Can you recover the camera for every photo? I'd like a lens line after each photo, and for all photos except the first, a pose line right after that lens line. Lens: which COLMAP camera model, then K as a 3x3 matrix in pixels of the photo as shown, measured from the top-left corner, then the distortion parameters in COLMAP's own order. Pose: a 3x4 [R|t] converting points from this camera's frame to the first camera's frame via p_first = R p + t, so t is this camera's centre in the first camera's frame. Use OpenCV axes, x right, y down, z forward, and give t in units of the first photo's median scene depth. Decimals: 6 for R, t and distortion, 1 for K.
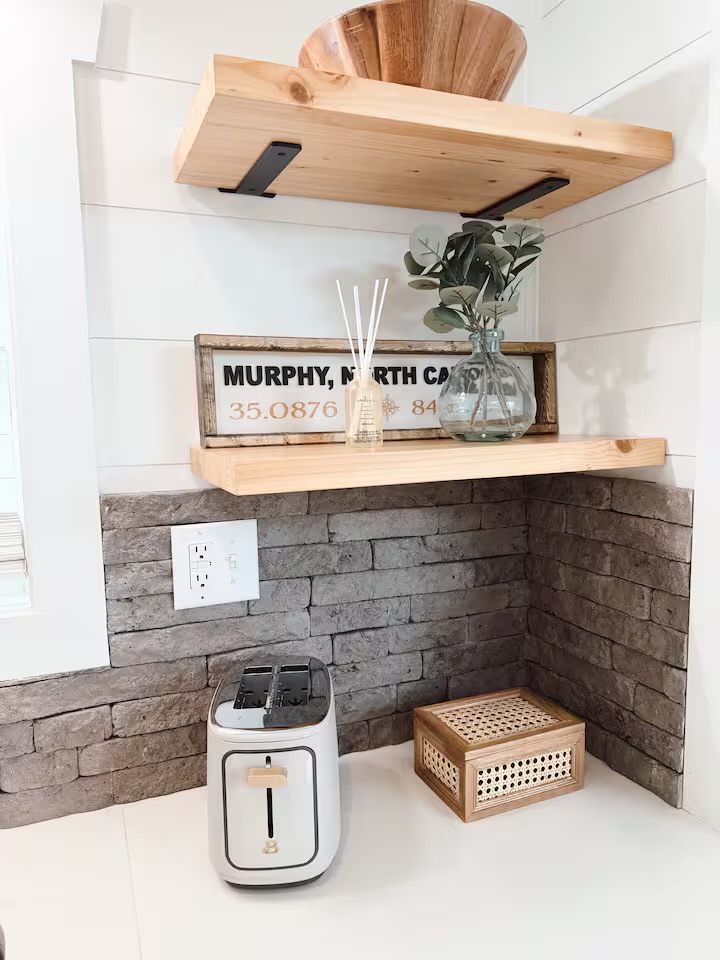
lens RADIAL K [[684.9, 0, 360.0], [0, 684.9, 480.0], [0, 0, 1]] dist [0.109832, -0.155722]
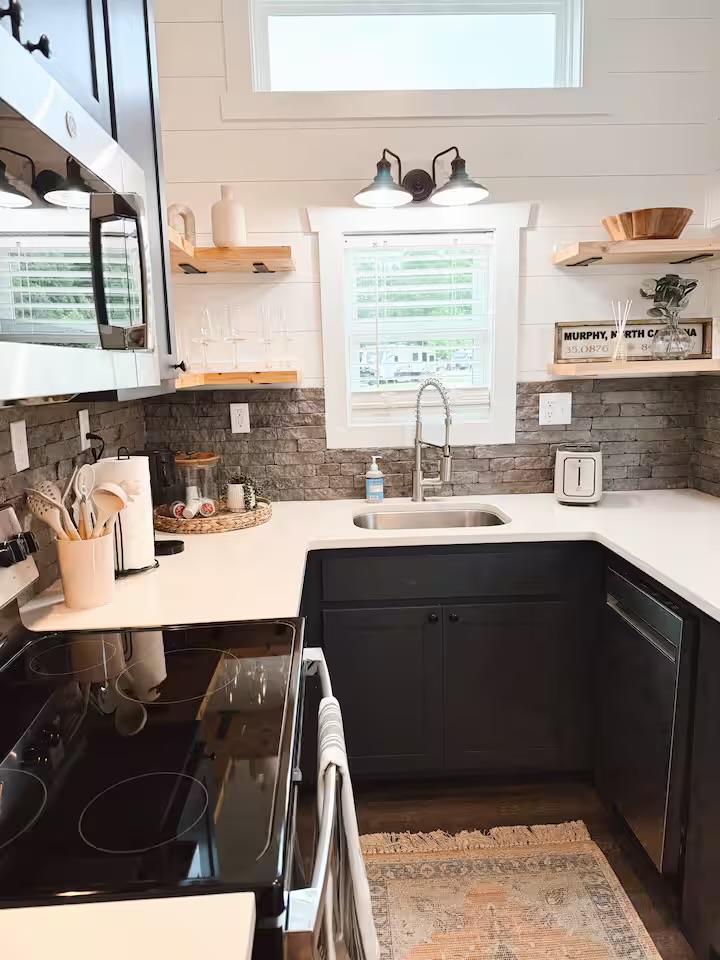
lens RADIAL K [[684.9, 0, 360.0], [0, 684.9, 480.0], [0, 0, 1]] dist [0.109832, -0.155722]
pose [[0.938799, 0.054335, -0.340152, 0.004604], [-0.027753, 0.996202, 0.082533, 0.199331], [0.343344, -0.068041, 0.936742, -1.790340]]
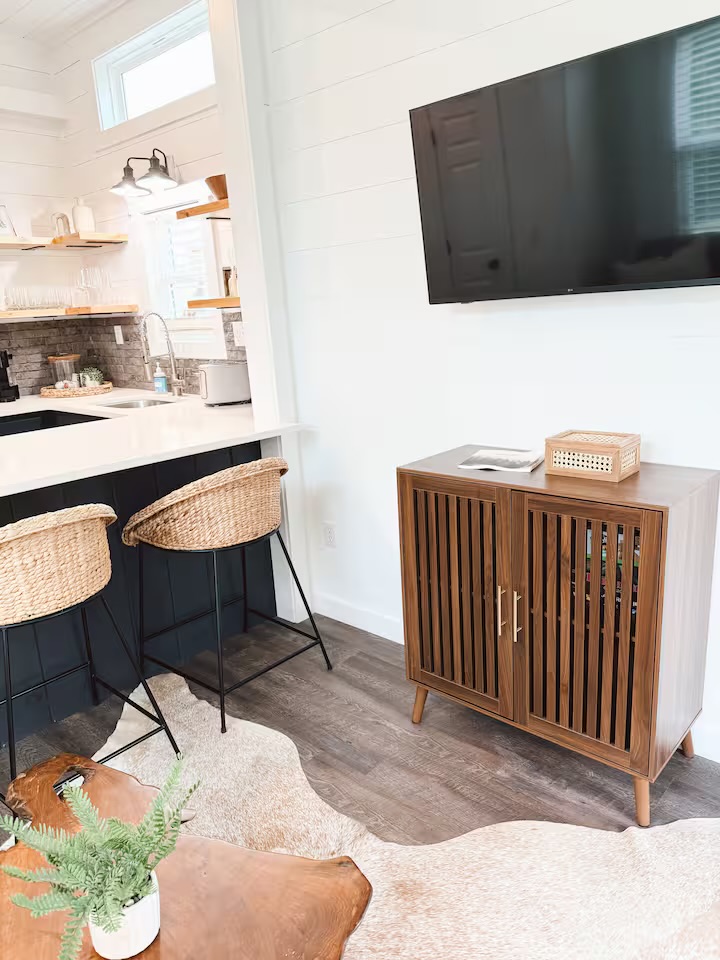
lens RADIAL K [[690.4, 0, 371.7], [0, 690.4, 475.7], [0, 0, 1]] dist [0.016500, -0.004682]
pose [[0.439840, 0.232836, -0.867369, 3.315738], [-0.014770, 0.967552, 0.252239, -0.070785], [0.897955, -0.098134, 0.429007, 0.020776]]
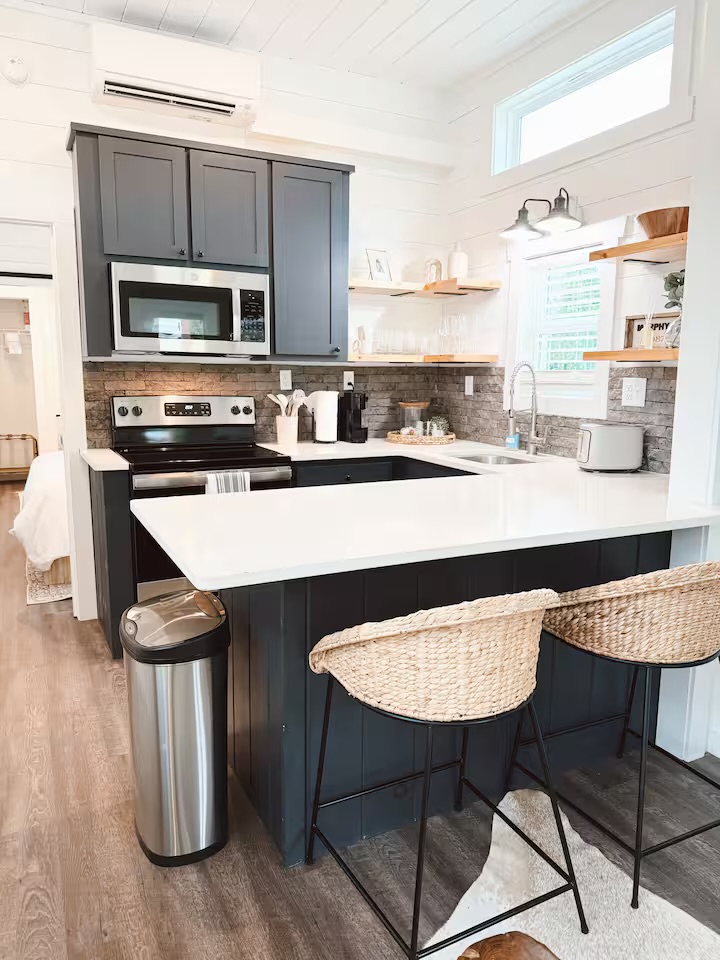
lens RADIAL K [[684.9, 0, 360.0], [0, 684.9, 480.0], [0, 0, 1]] dist [0.109832, -0.155722]
pose [[0.061889, 0.199071, -0.978029, 2.777355], [-0.068835, 0.978425, 0.194796, -0.010627], [0.995707, 0.055266, 0.074257, -0.384289]]
